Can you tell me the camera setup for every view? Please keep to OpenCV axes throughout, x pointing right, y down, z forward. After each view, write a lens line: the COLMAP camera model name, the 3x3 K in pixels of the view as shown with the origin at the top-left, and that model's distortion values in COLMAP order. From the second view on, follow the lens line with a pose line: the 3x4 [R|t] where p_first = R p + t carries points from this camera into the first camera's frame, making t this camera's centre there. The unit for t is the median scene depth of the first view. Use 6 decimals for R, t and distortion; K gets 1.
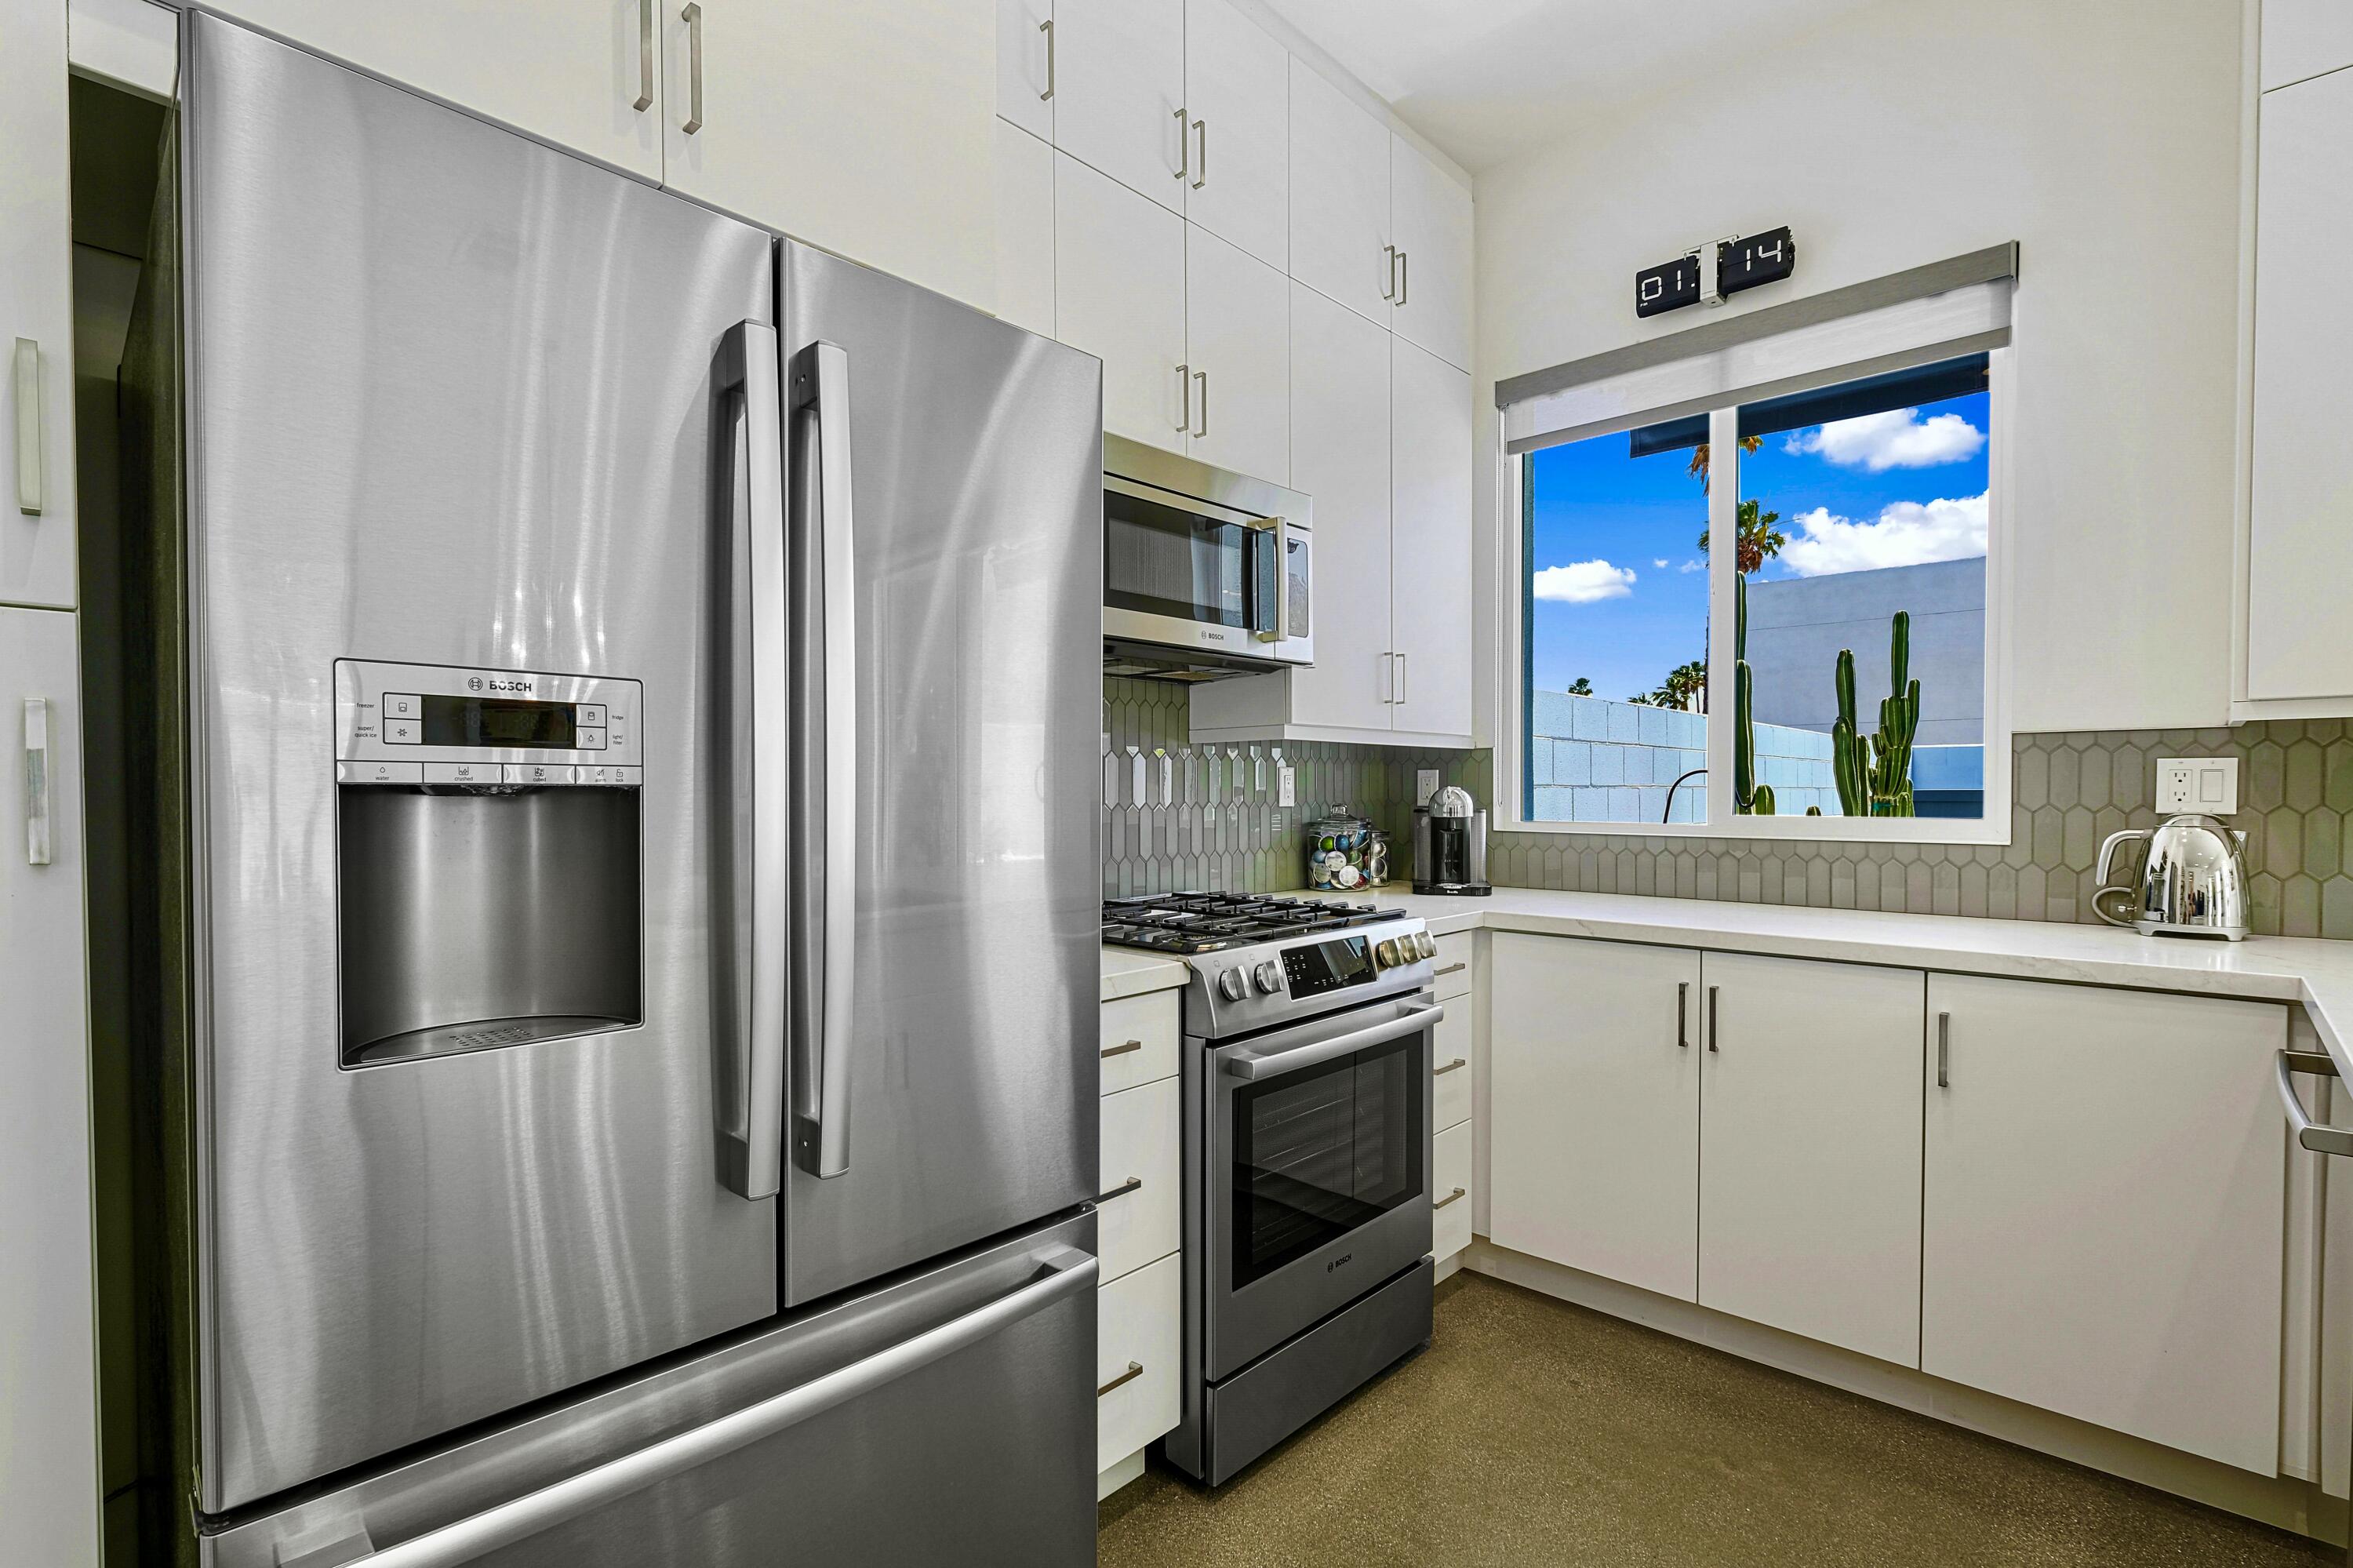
lens RADIAL K [[1059.5, 0, 1111.0], [0, 1059.5, 811.3], [0, 0, 1]] dist [-0.004286, -0.000682]
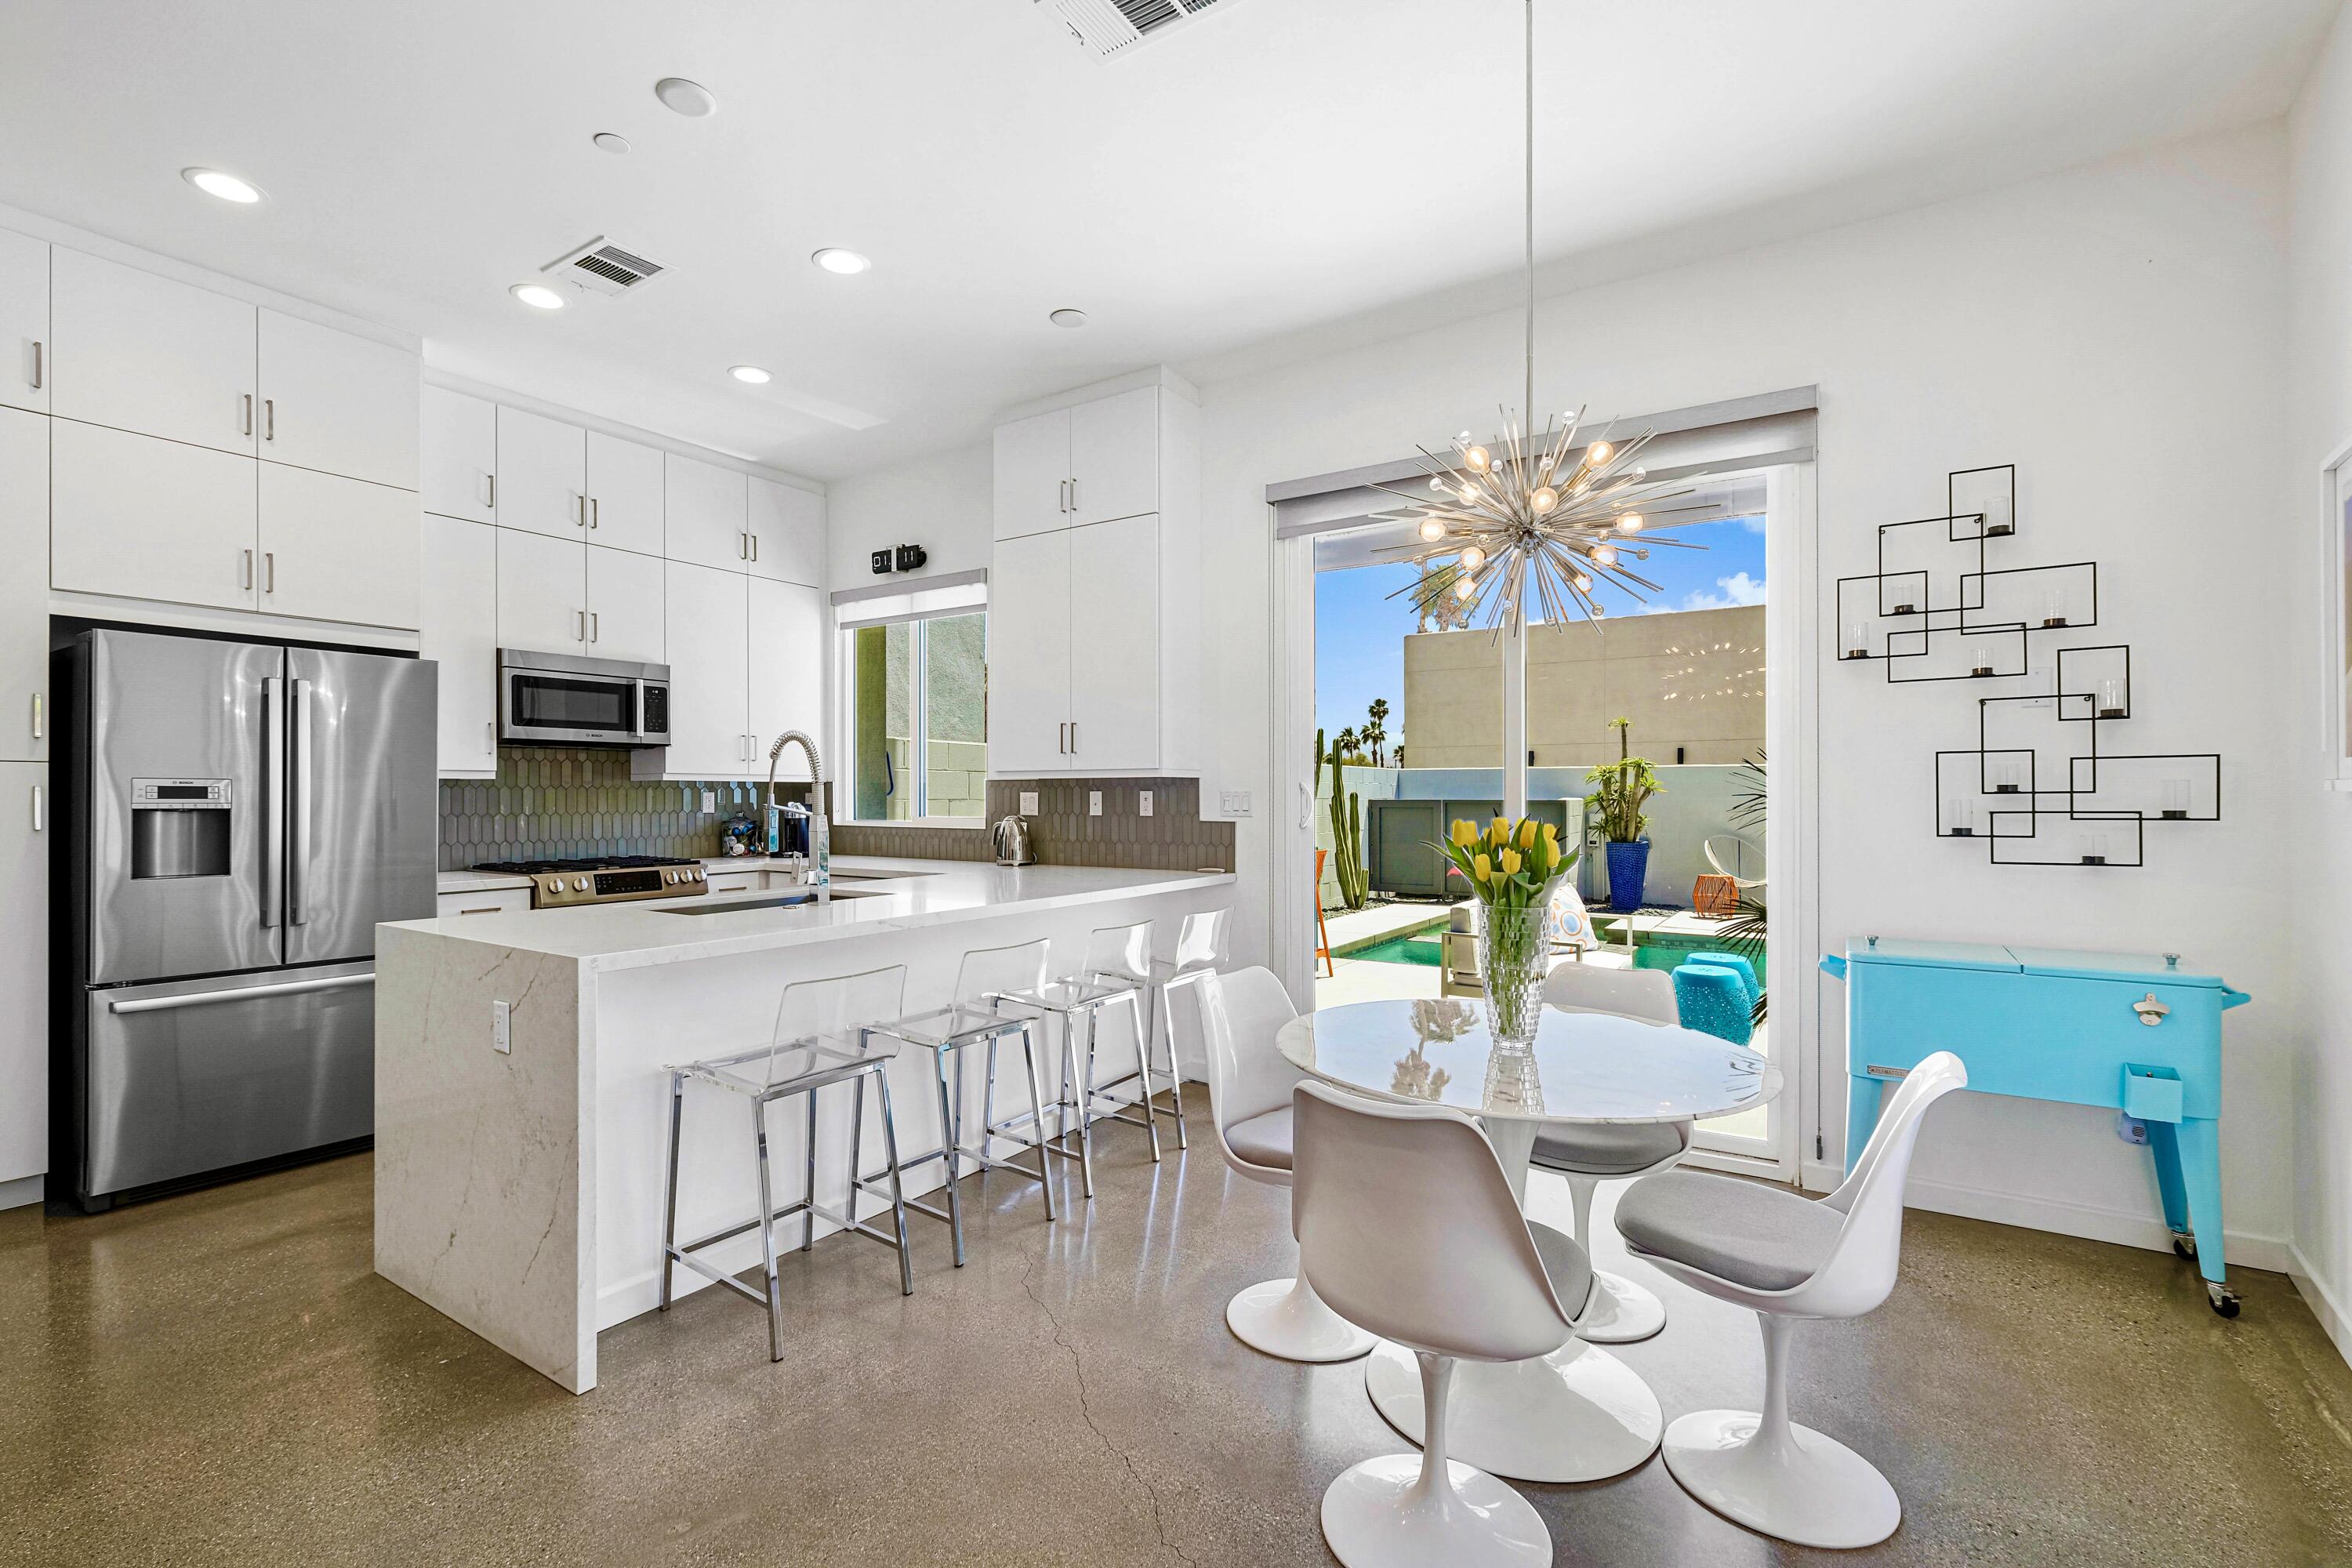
lens RADIAL K [[1027.4, 0, 1211.1], [0, 1027.4, 793.7], [0, 0, 1]] dist [-0.001073, -0.000310]
pose [[0.977761, 0.000934, 0.209720, 0.798697], [0.003750, 0.999752, -0.021939, 0.005518], [-0.209688, 0.022237, 0.977515, -1.191620]]
